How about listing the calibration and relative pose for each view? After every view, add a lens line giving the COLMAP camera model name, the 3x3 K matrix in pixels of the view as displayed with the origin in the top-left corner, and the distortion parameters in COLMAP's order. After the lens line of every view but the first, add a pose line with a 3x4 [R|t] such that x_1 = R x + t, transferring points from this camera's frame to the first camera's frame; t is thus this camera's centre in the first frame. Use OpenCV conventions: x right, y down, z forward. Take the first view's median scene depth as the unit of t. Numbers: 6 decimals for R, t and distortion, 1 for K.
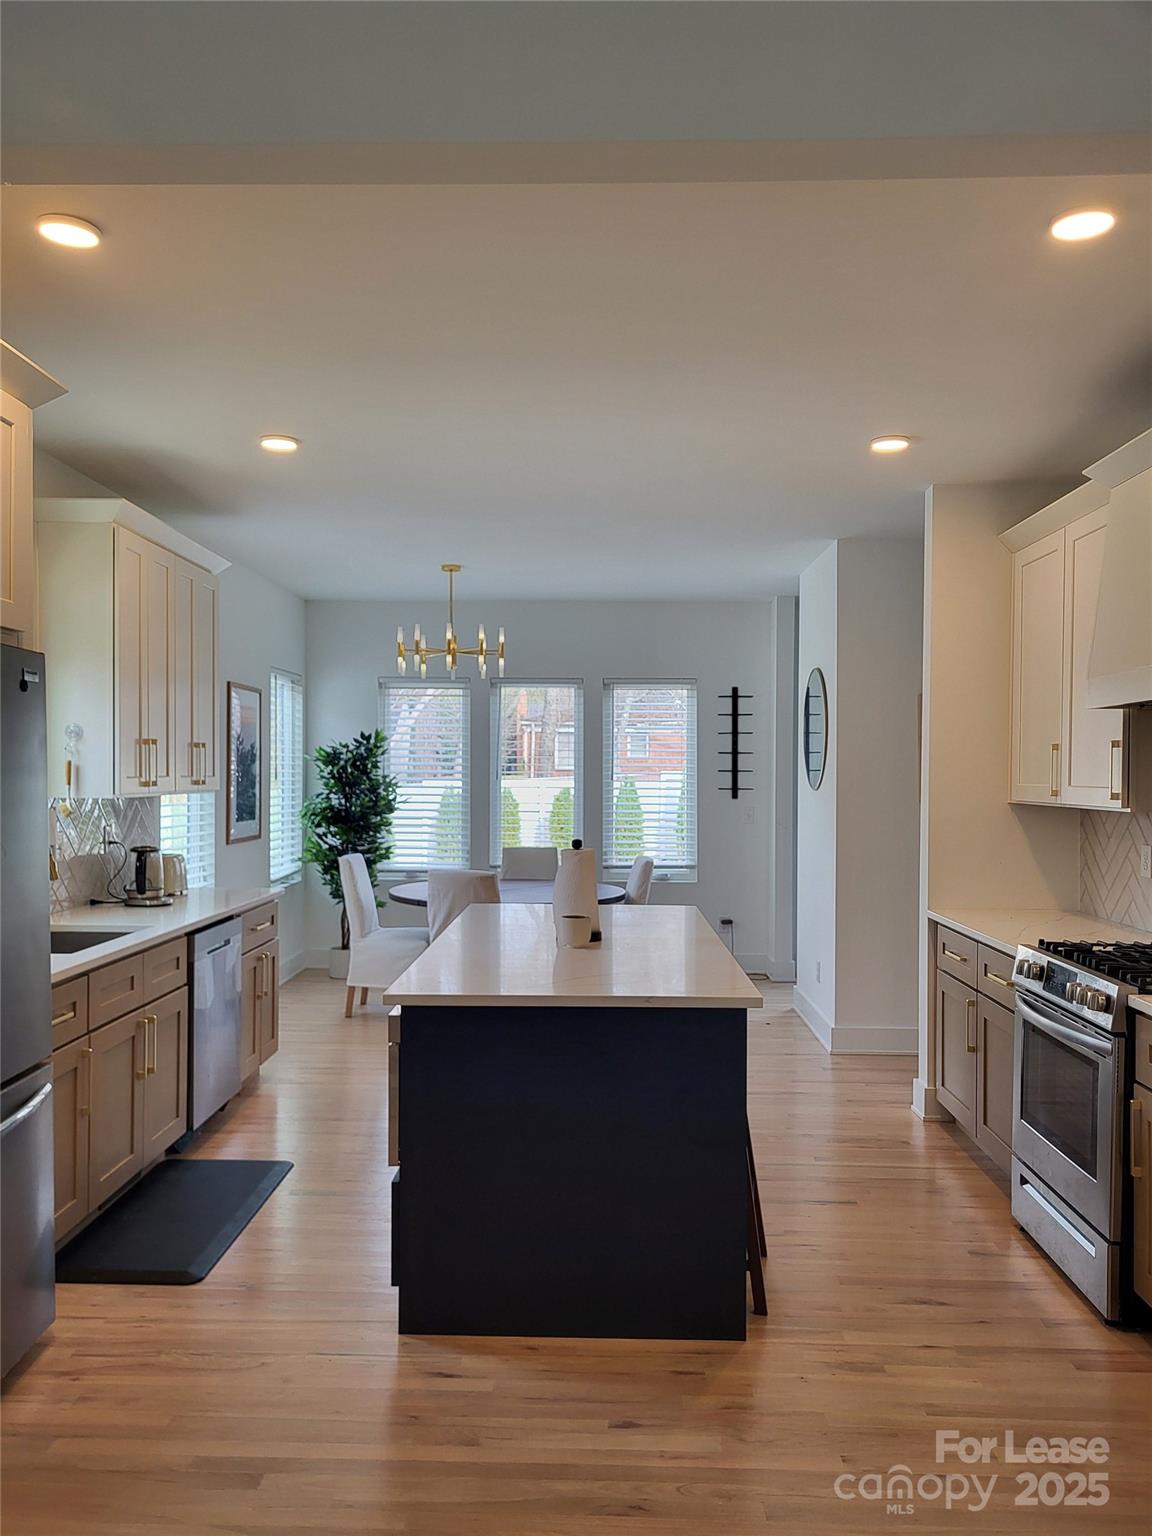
lens RADIAL K [[1161.6, 0, 572.6], [0, 1161.6, 771.9], [0, 0, 1]] dist [0.040939, -0.002388]
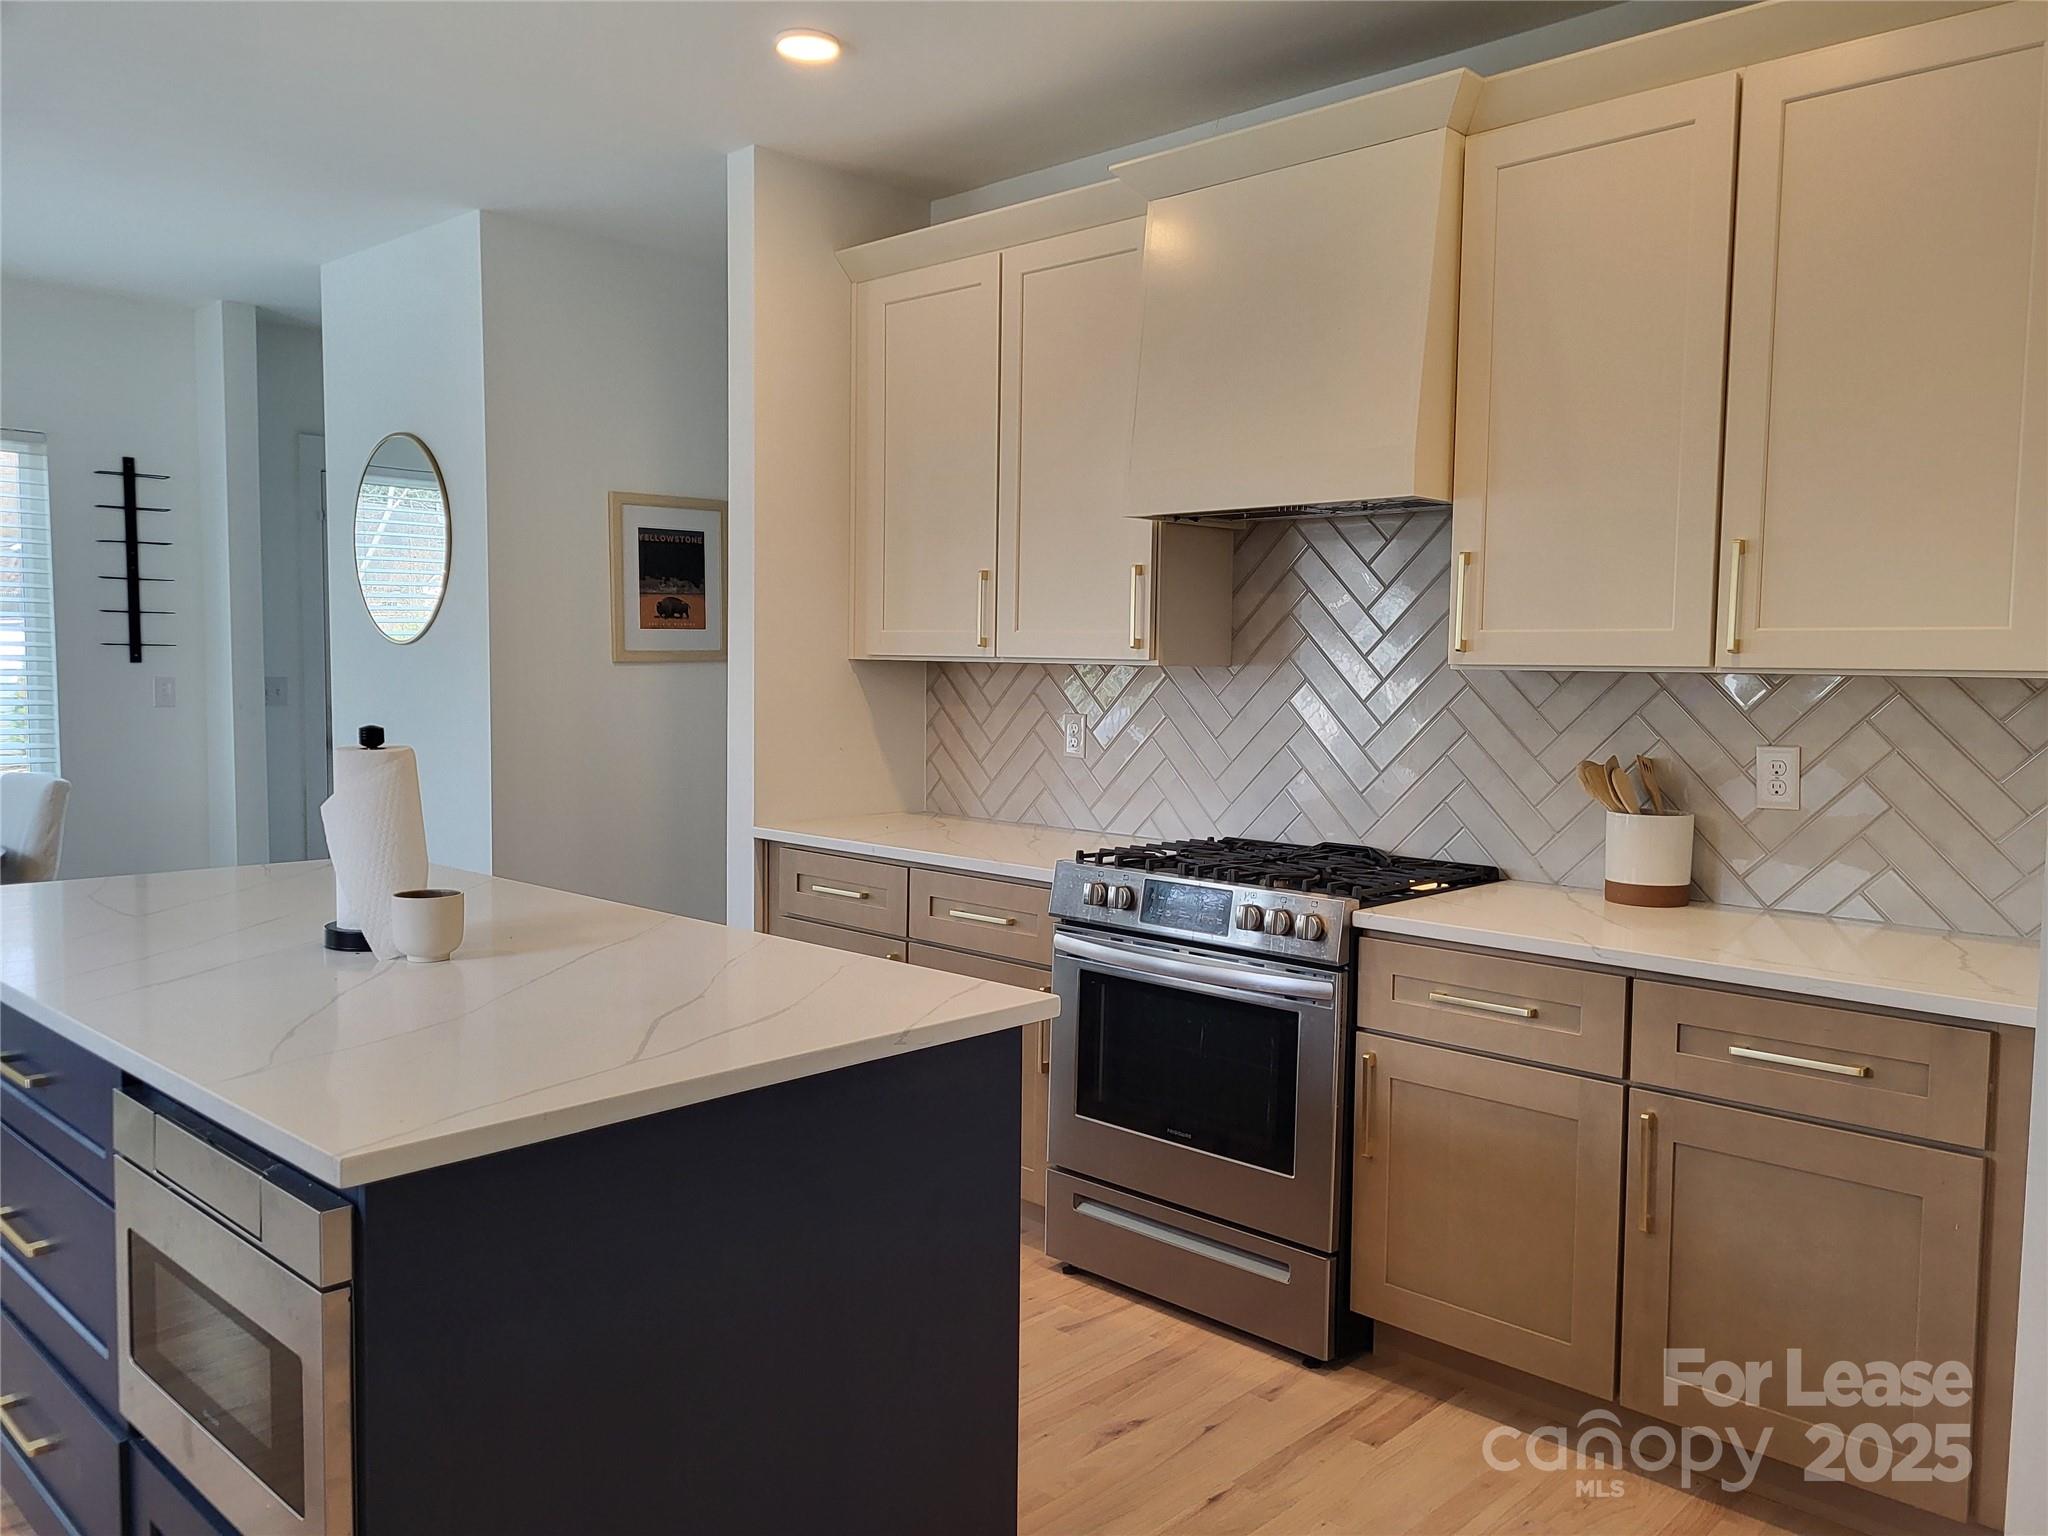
lens RADIAL K [[1548.7, 0, 1027.1], [0, 1548.7, 770.6], [0, 0, 1]] dist [0.040939, -0.002388]
pose [[0.669187, -0.050714, 0.741362, -0.227745], [-0.011140, 0.996872, 0.078248, 0.019445], [-0.743011, -0.060621, 0.666528, 0.324437]]
